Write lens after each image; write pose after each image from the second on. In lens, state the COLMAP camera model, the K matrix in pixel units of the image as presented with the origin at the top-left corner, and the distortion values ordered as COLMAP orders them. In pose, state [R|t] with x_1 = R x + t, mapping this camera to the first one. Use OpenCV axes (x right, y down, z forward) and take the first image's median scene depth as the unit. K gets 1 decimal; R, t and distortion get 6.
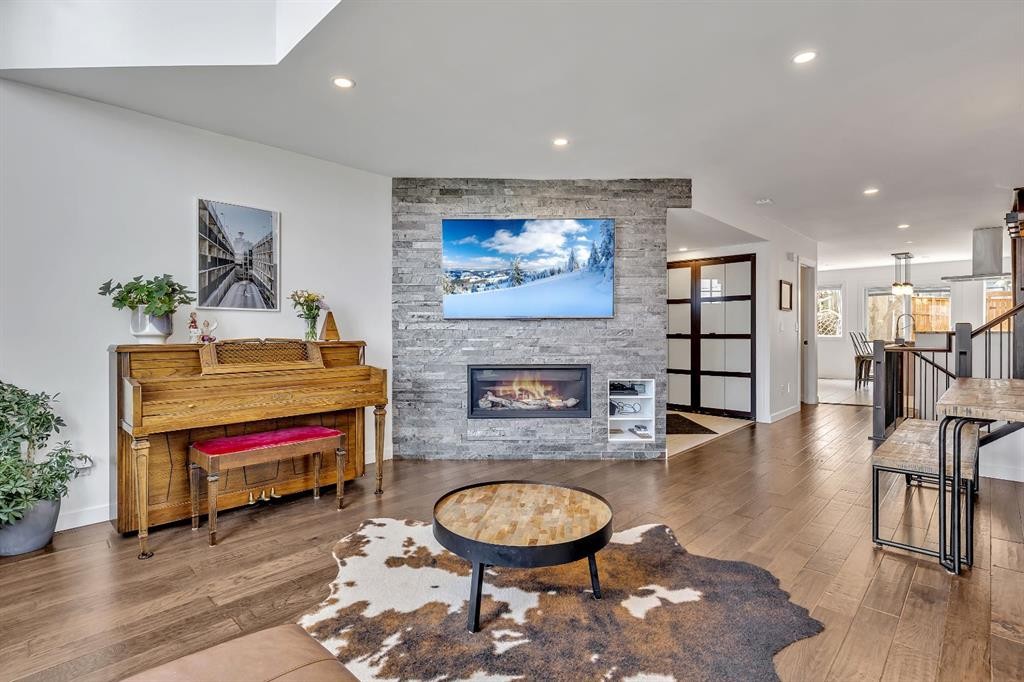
lens RADIAL K [[482.1, 0, 507.6], [0, 482.1, 337.5], [0, 0, 1]] dist [0.006207, 0.001002]
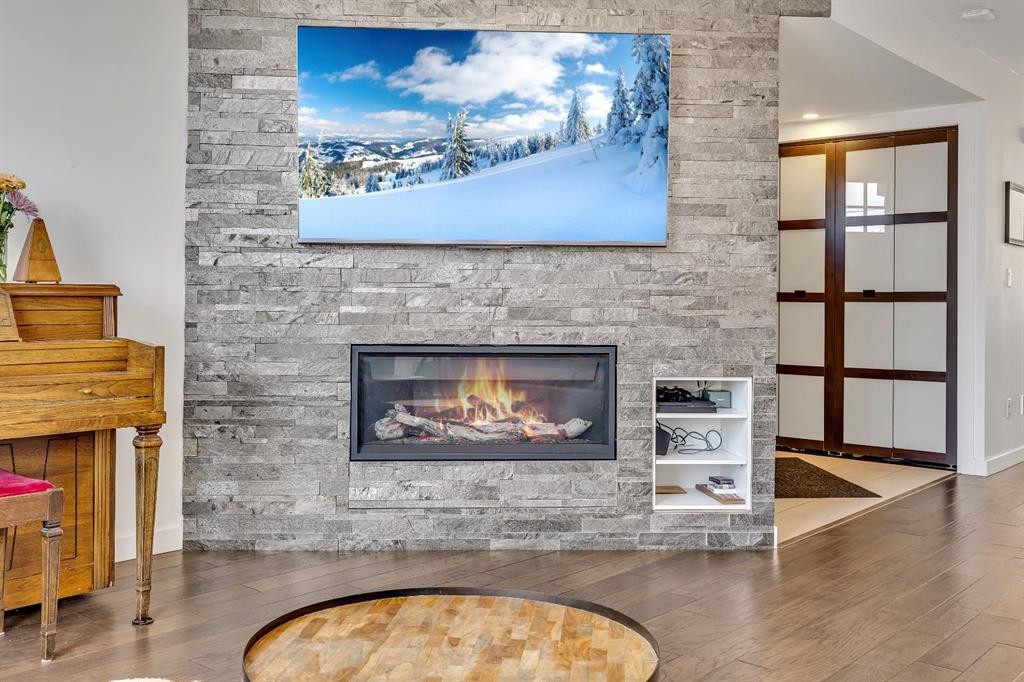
lens RADIAL K [[904.6, 0, 517.6], [0, 904.6, 342.3], [0, 0, 1]] dist [-0.001877, 0.013879]
pose [[0.998646, 0.008750, 0.051289, 0.031338], [-0.008393, 0.999939, -0.007173, 0.059766], [-0.051349, 0.006732, 0.998658, 0.130928]]
